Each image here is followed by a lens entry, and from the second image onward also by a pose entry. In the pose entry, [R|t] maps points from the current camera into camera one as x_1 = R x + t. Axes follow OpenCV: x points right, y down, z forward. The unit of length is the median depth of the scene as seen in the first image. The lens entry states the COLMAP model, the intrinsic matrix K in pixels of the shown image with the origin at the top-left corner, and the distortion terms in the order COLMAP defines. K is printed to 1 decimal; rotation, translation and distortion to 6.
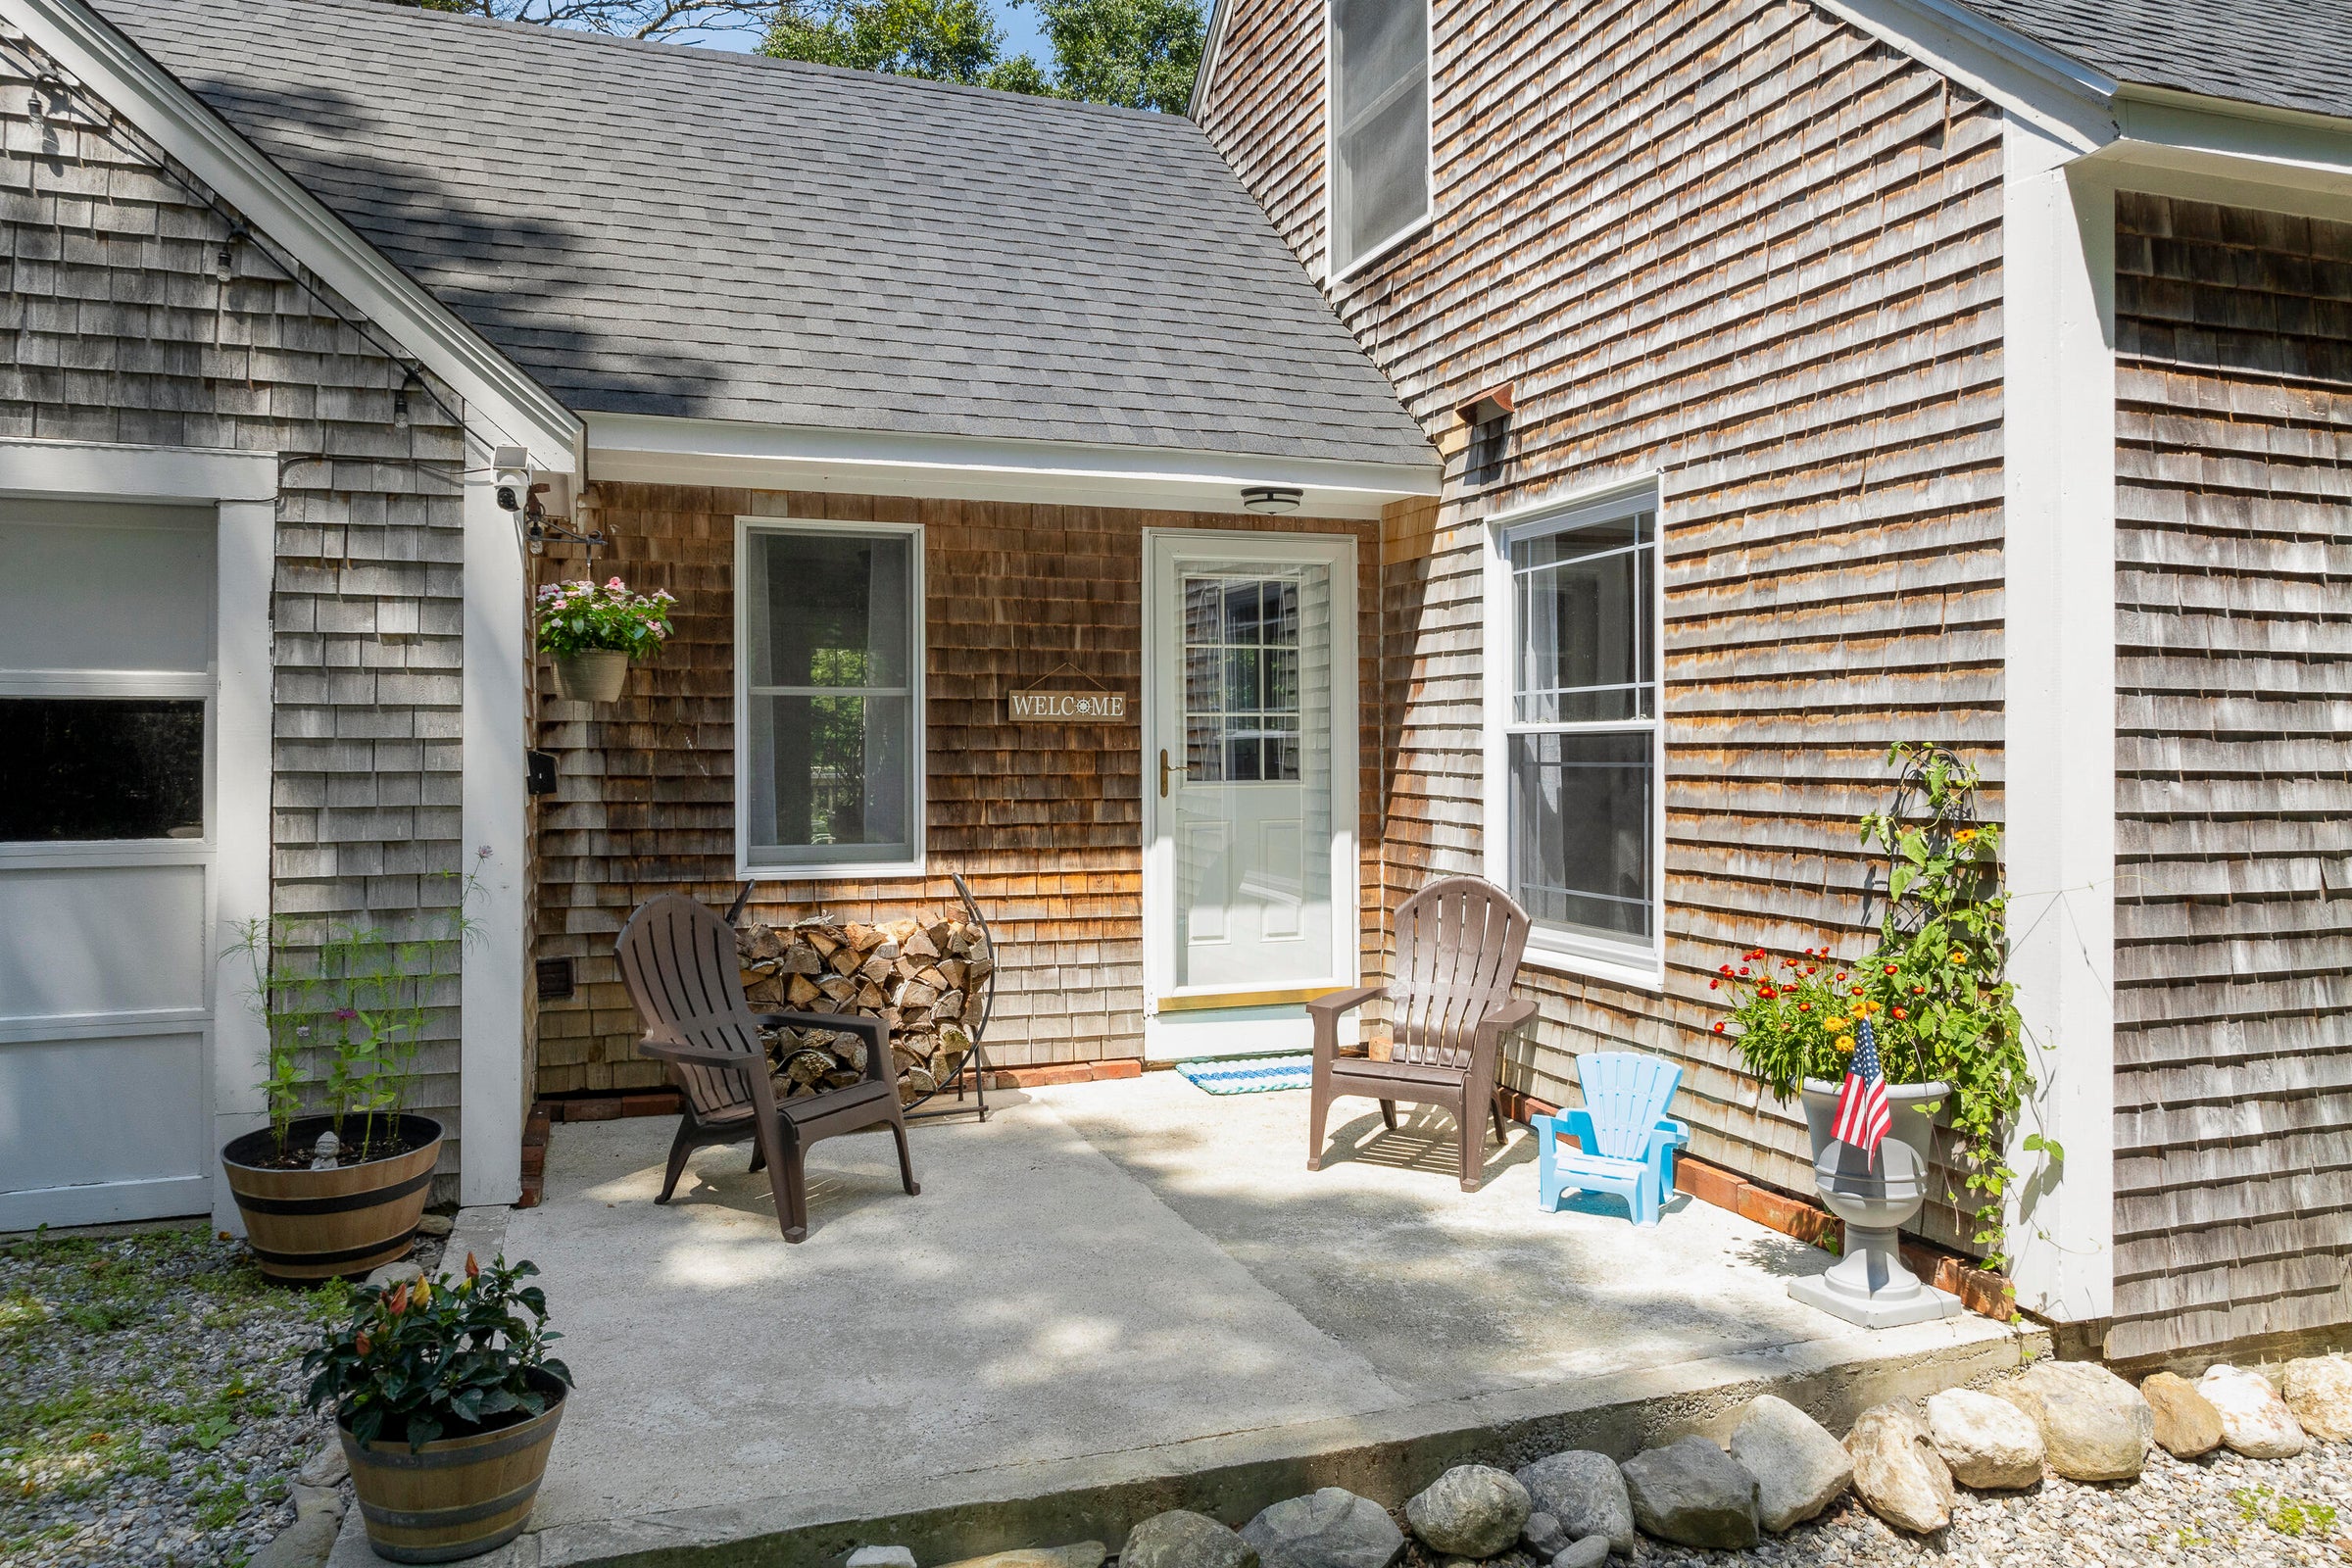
lens RADIAL K [[1622.0, 0, 1175.8], [0, 1622.0, 748.8], [0, 0, 1]] dist [-0.011466, 0.001456]
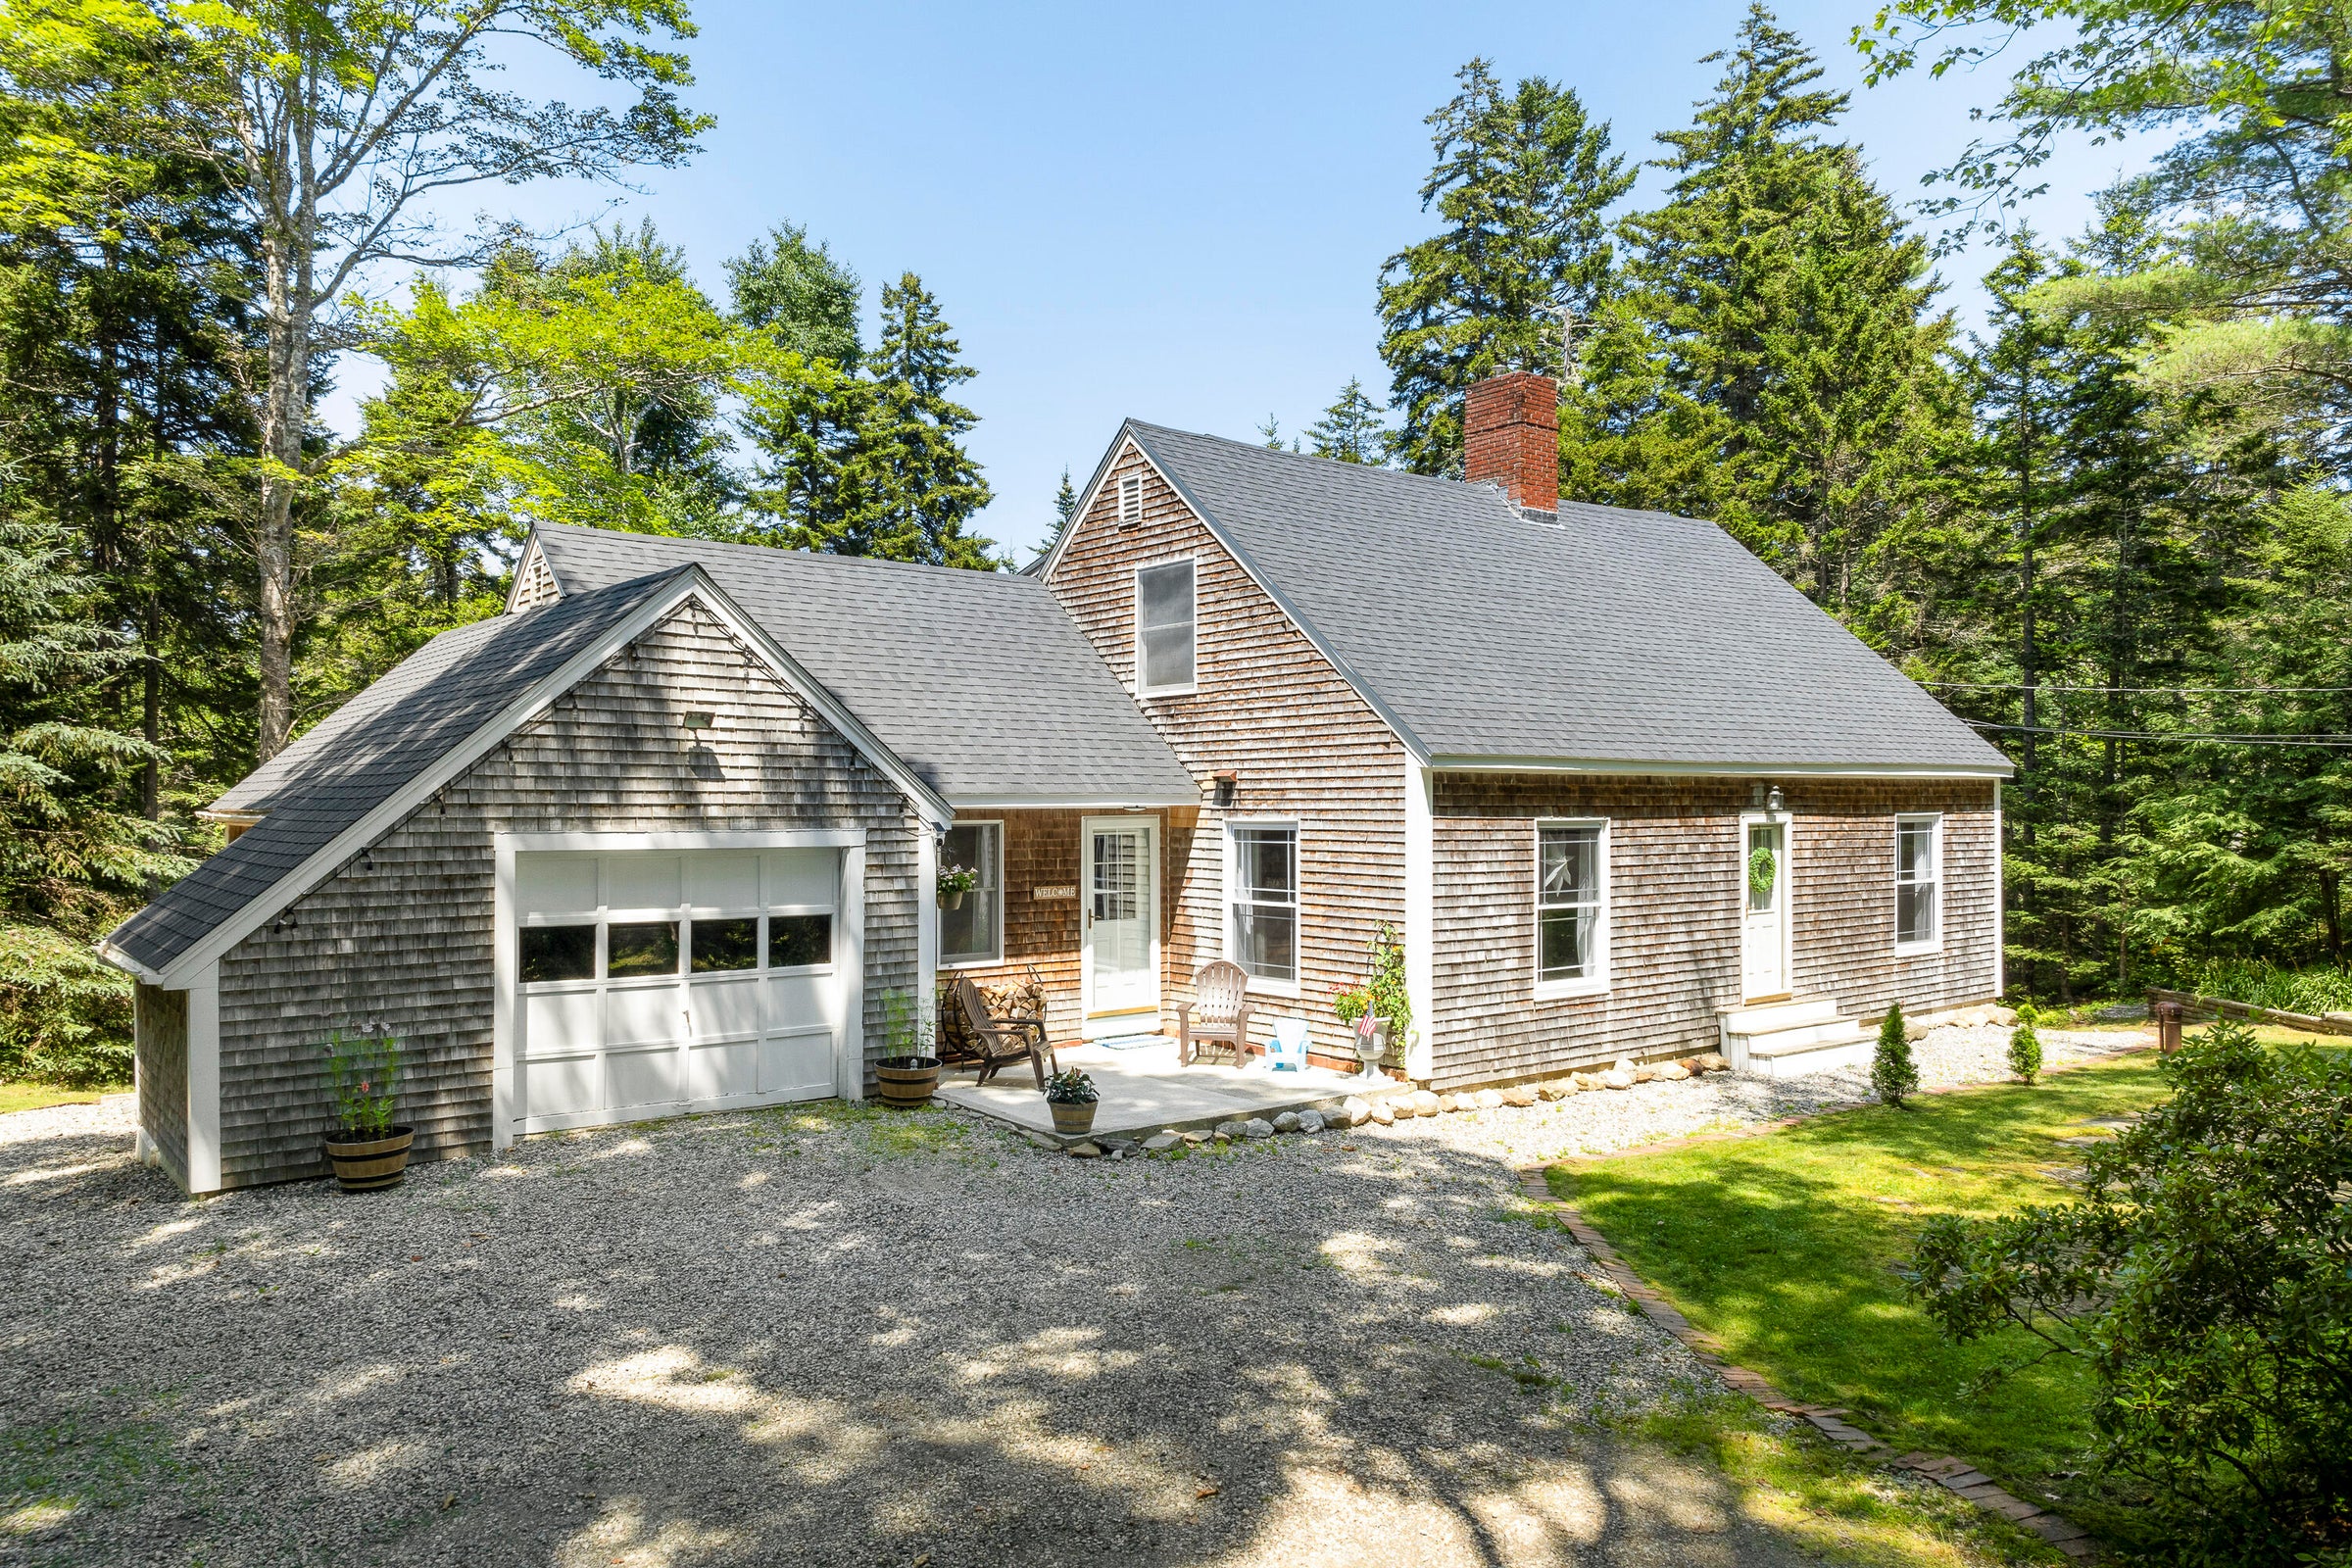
lens RADIAL K [[1622.0, 0, 1177.1], [0, 1622.0, 788.9], [0, 0, 1]] dist [-0.011466, 0.001456]
pose [[0.944407, 0.001947, 0.328774, -0.897636], [-0.000540, 0.999990, -0.004370, -0.221353], [-0.328779, 0.003949, 0.944398, -1.744037]]
